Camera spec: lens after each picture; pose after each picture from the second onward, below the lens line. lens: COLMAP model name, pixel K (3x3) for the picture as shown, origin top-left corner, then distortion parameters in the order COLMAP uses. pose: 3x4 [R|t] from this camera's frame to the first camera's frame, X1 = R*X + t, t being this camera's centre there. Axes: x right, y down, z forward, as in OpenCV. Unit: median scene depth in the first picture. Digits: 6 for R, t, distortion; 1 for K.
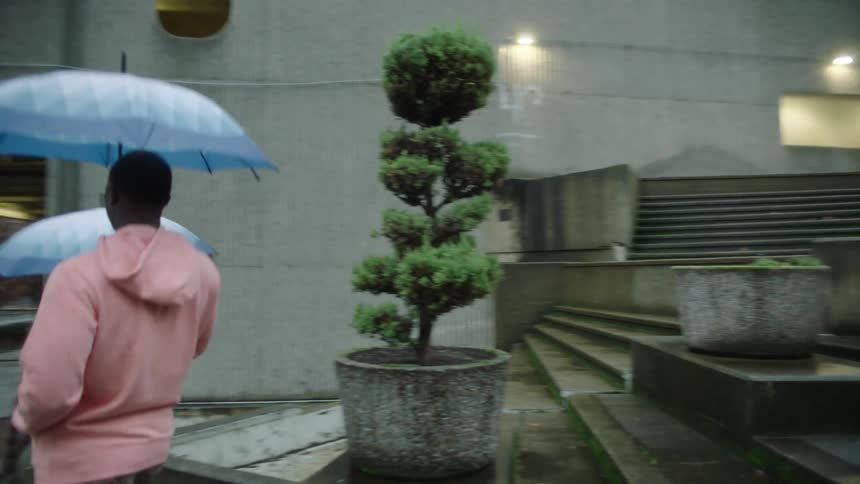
lens RADIAL K [[609.4, 0, 430.0], [0, 609.4, 242.0], [0, 0, 1]] dist [-0.112146, 0.106863]
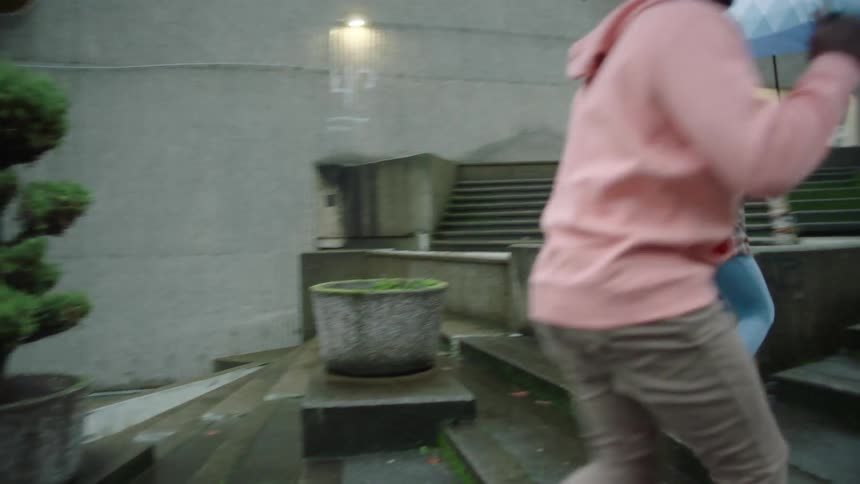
lens RADIAL K [[609.4, 0, 430.0], [0, 609.4, 242.0], [0, 0, 1]] dist [-0.112146, 0.106863]
pose [[0.992202, -0.020233, 0.122986, 0.158833], [0.013395, 0.998331, 0.056173, -0.029591], [-0.123917, -0.054088, 0.990817, -0.018923]]
